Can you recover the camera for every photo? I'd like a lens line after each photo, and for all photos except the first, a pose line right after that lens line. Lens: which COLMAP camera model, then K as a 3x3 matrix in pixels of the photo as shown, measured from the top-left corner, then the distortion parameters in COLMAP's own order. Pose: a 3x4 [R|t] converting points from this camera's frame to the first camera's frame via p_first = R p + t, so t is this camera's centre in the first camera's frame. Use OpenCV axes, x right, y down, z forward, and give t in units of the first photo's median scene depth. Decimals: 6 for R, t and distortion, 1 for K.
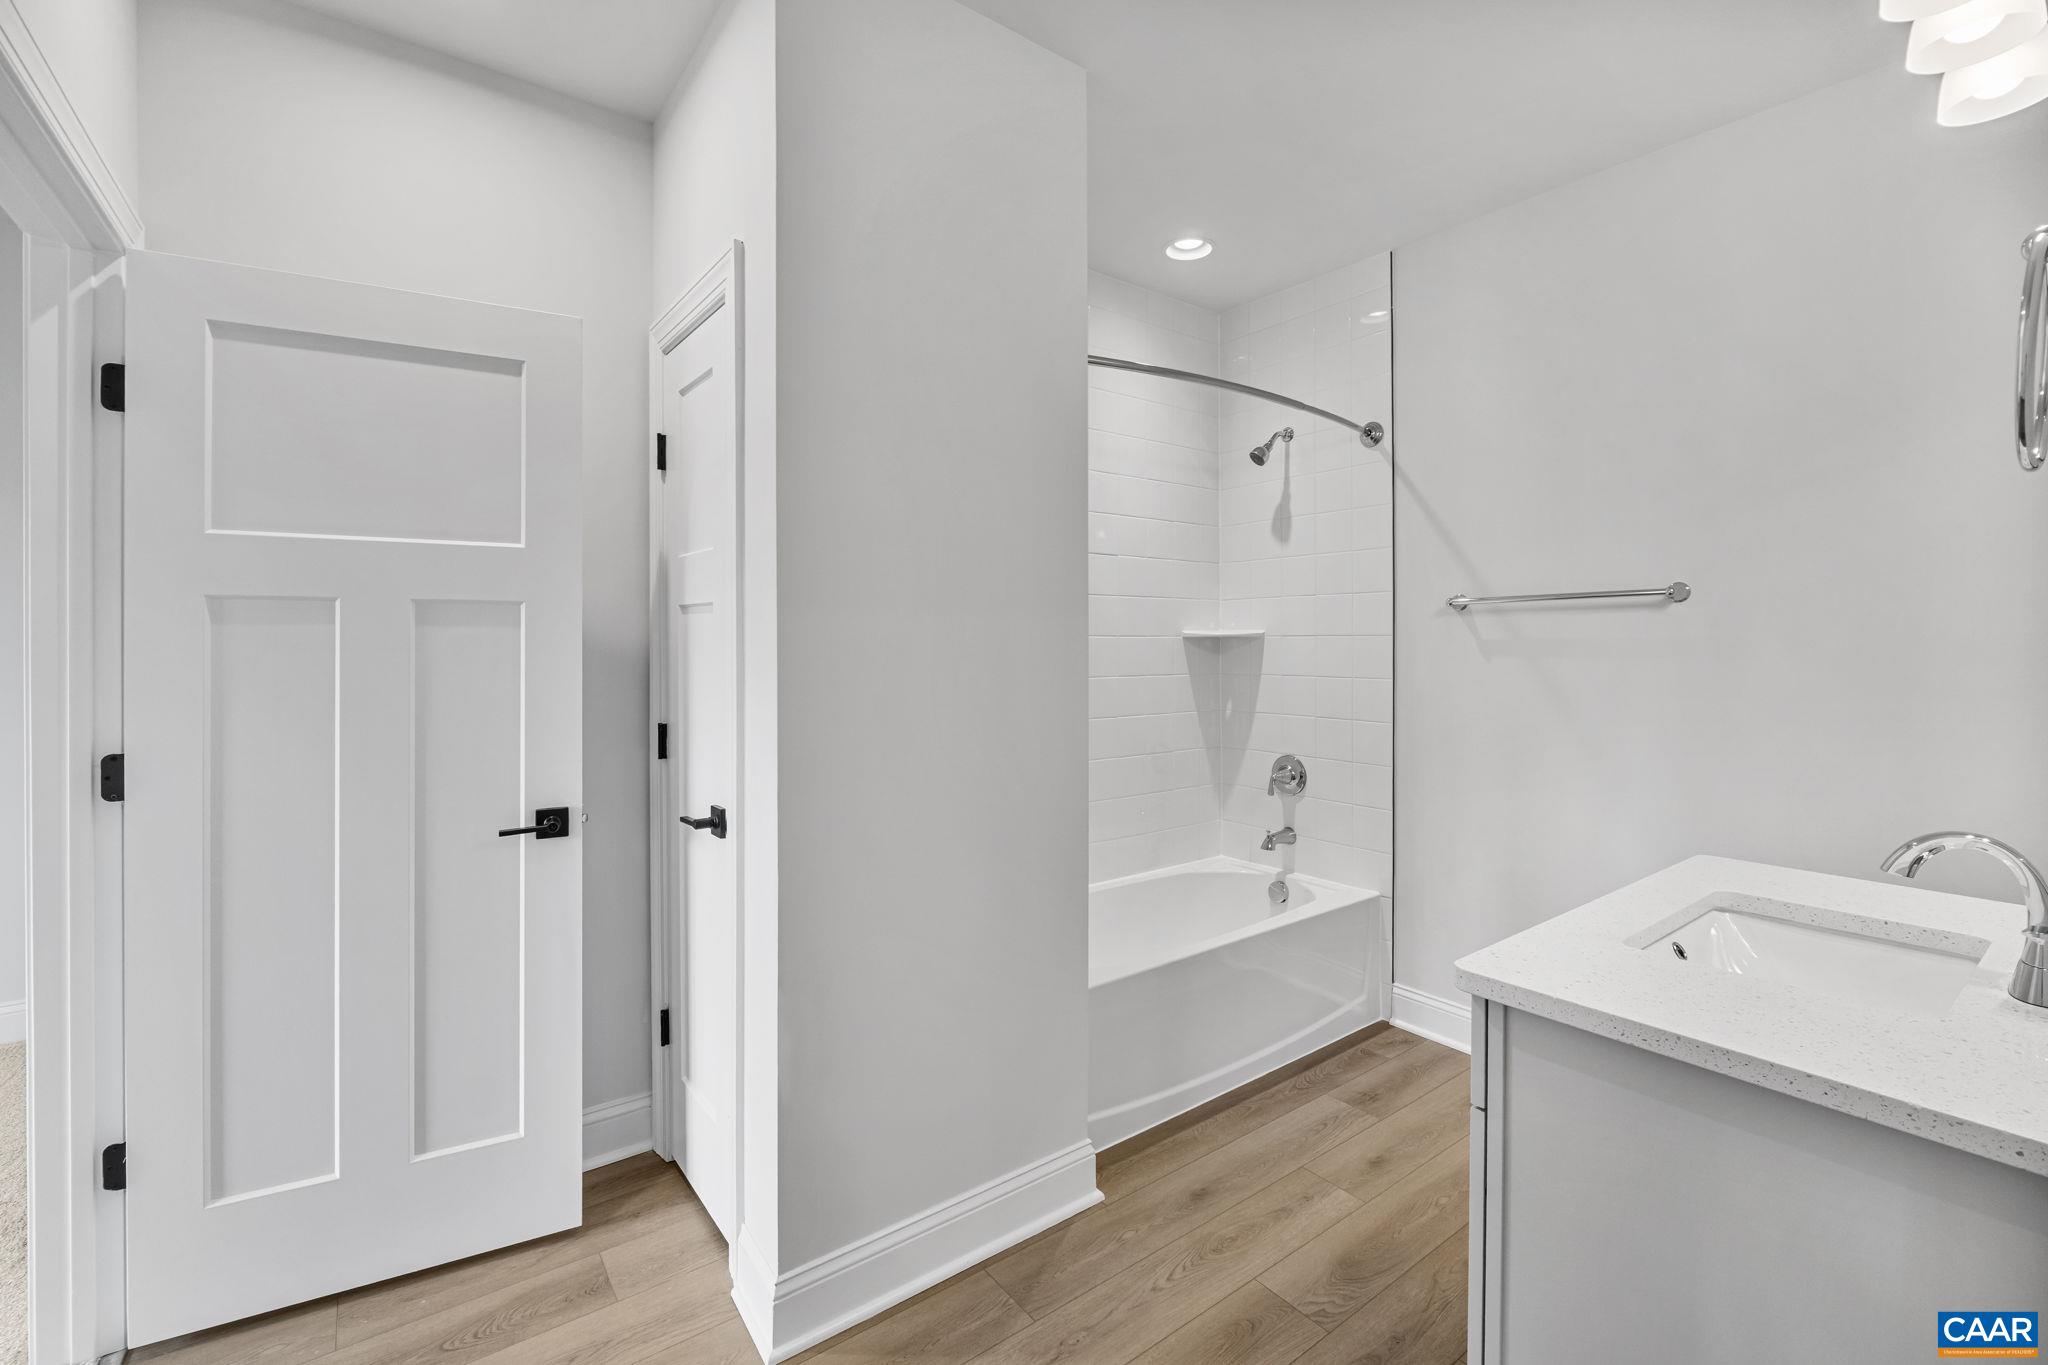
lens RADIAL K [[888.4, 0, 1023.0], [0, 888.4, 641.4], [0, 0, 1]] dist [-0.008974, -0.000037]
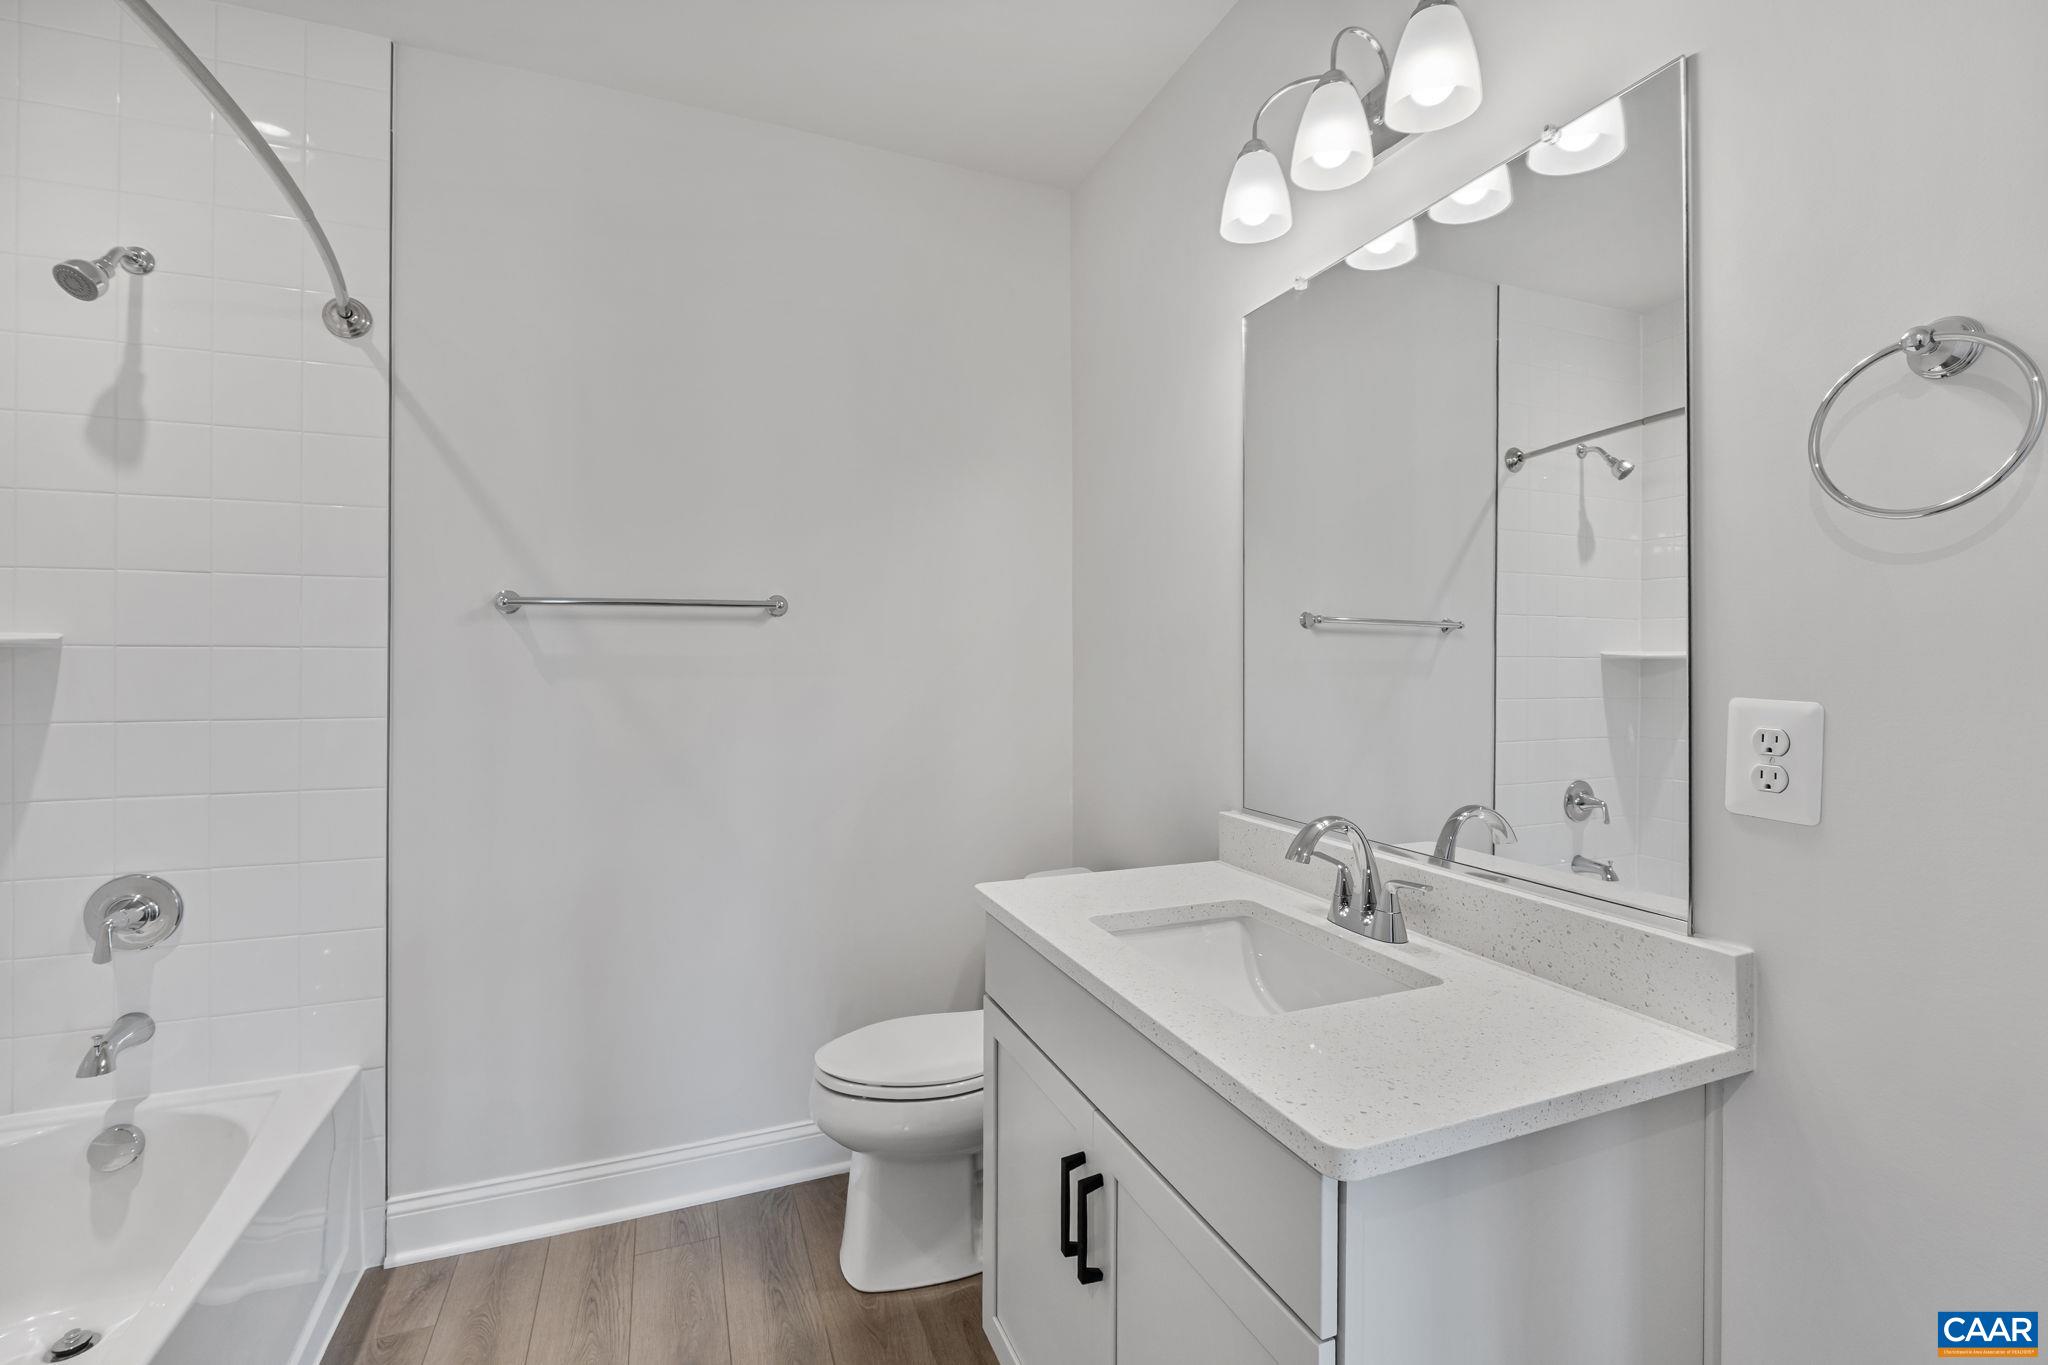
lens RADIAL K [[888.4, 0, 1021.2], [0, 888.4, 657.0], [0, 0, 1]] dist [-0.008974, -0.000037]
pose [[0.253673, 0.008759, 0.967250, -0.076880], [-0.002331, 0.999962, -0.008444, 0.004317], [-0.967287, -0.000113, 0.253684, 0.404622]]
